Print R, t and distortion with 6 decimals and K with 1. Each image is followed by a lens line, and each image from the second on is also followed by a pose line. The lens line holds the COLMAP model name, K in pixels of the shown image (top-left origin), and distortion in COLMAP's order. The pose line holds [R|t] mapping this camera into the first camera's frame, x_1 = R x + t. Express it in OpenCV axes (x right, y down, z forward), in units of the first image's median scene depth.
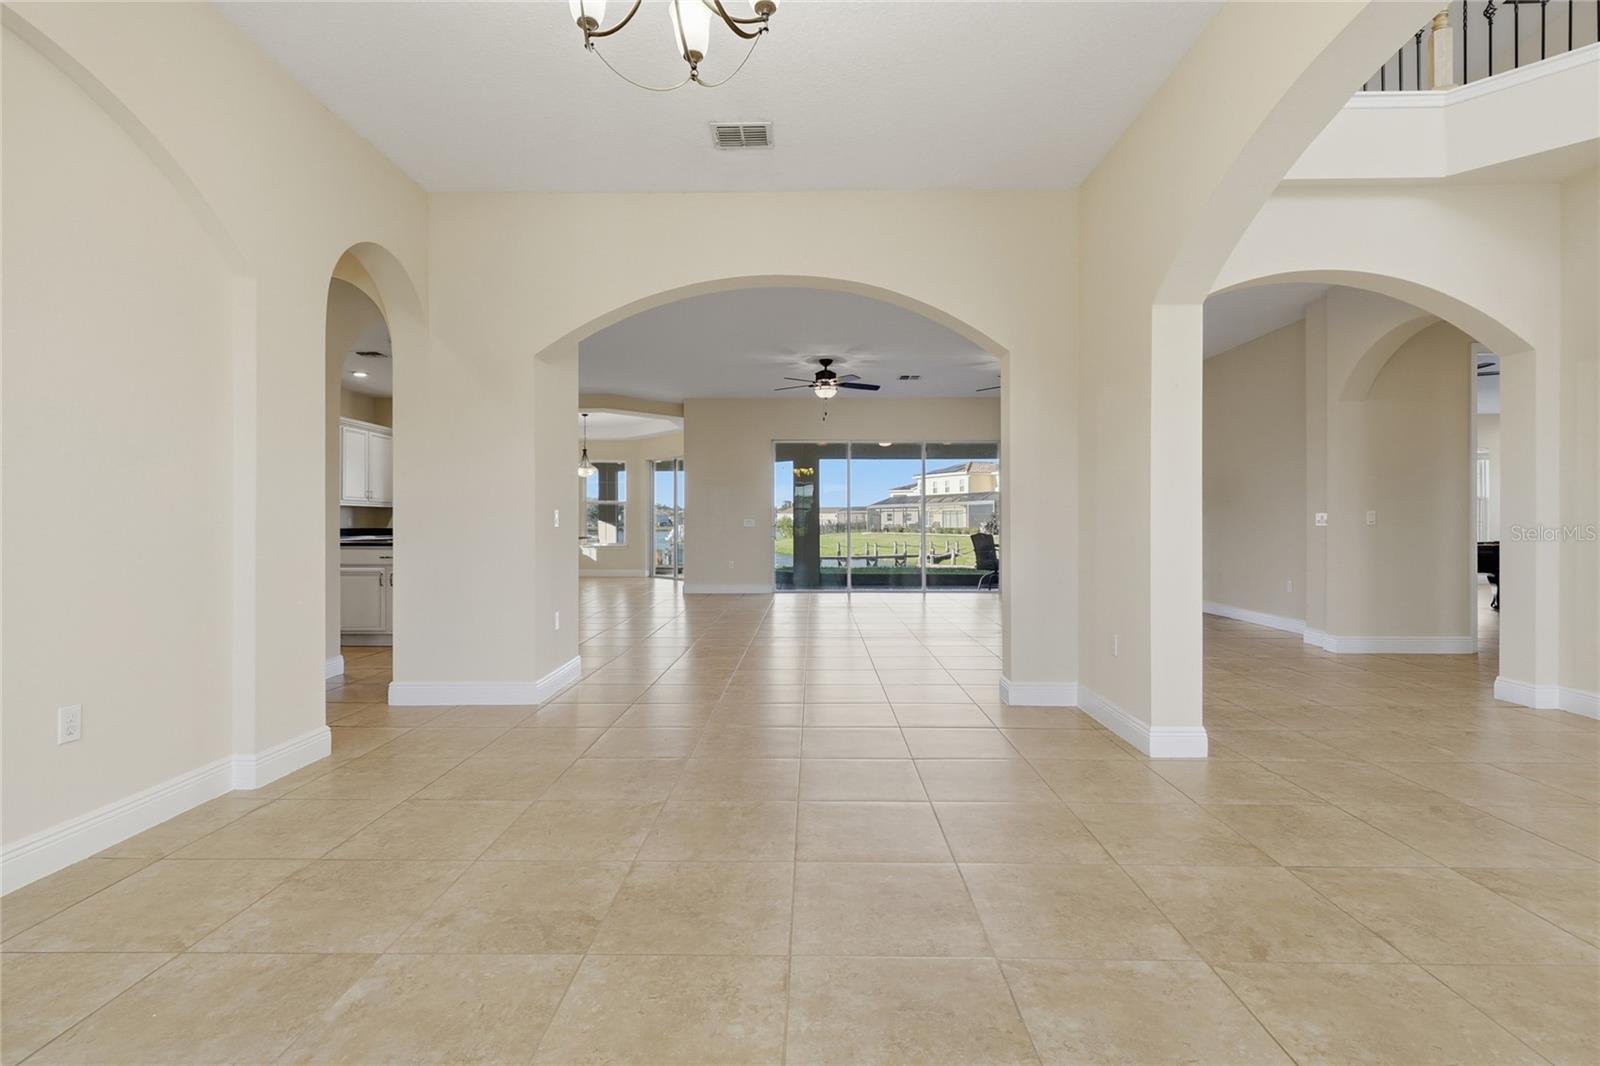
lens RADIAL K [[720.6, 0, 813.7], [0, 720.6, 525.1], [0, 0, 1]] dist [-0.000290, -0.000277]
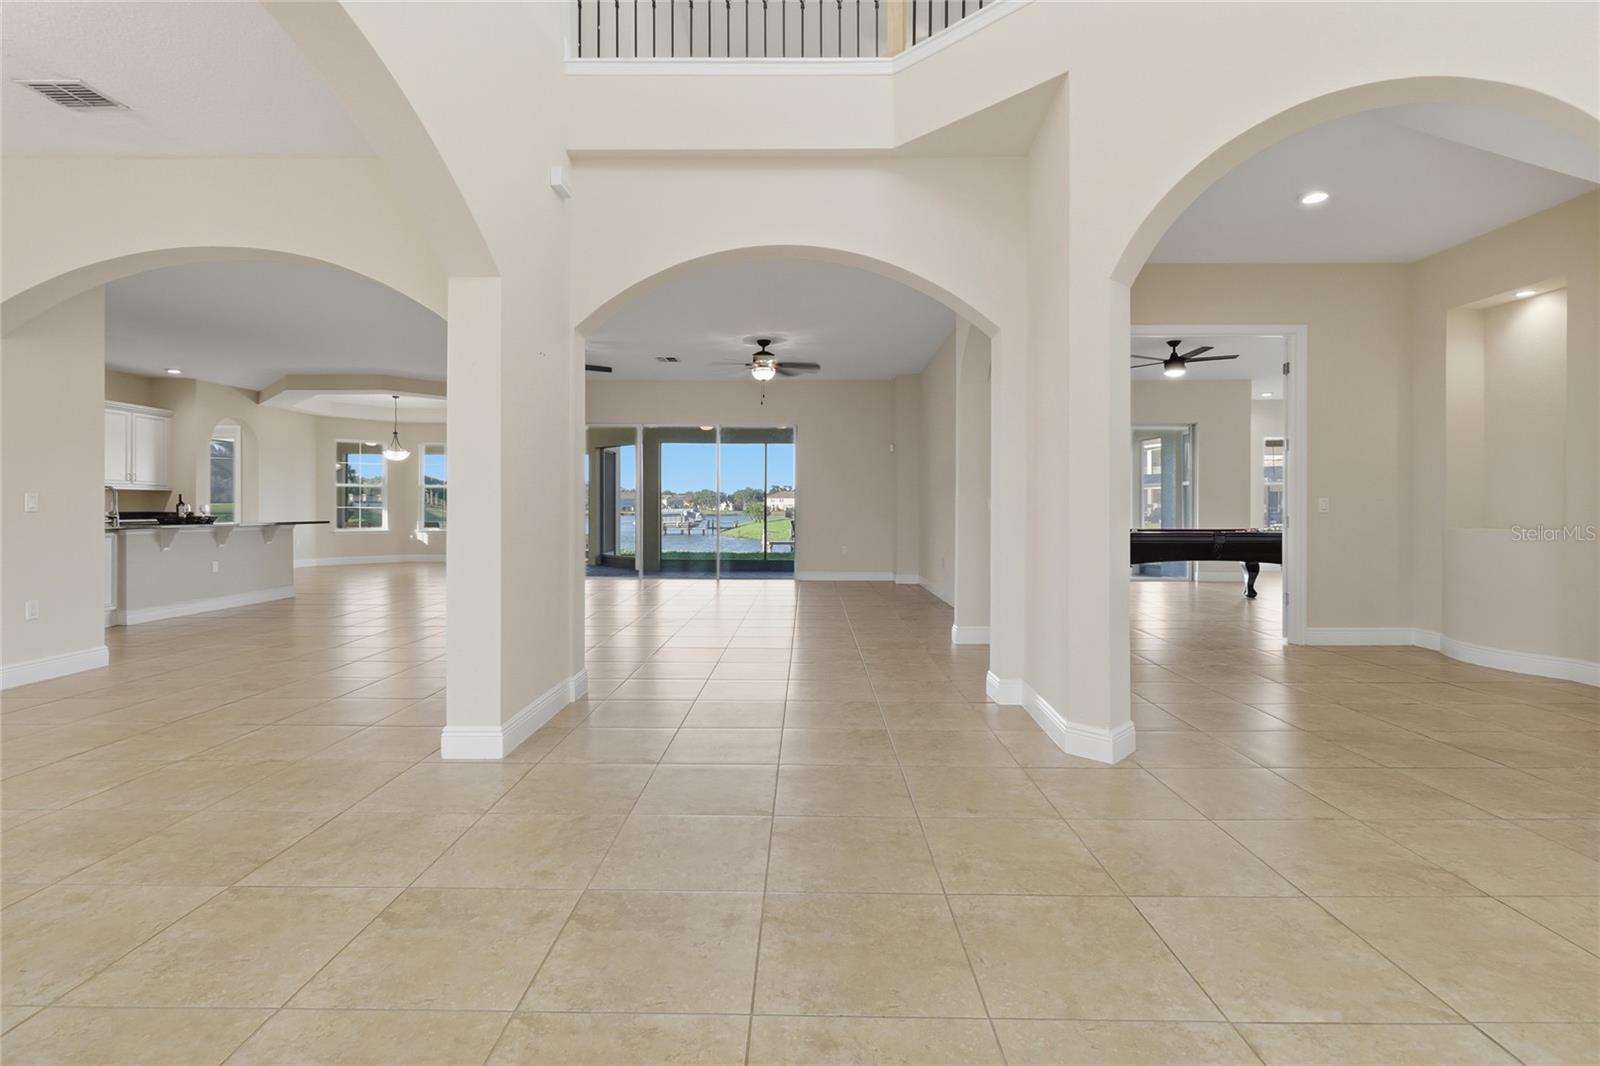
lens RADIAL K [[734.3, 0, 796.8], [0, 734.3, 509.5], [0, 0, 1]] dist [0.001870, 0.000571]
pose [[0.999917, 0.004206, -0.012137, 0.233597], [-0.004196, 0.999991, 0.000806, -0.002807], [0.012140, -0.000755, 0.999926, 0.009724]]
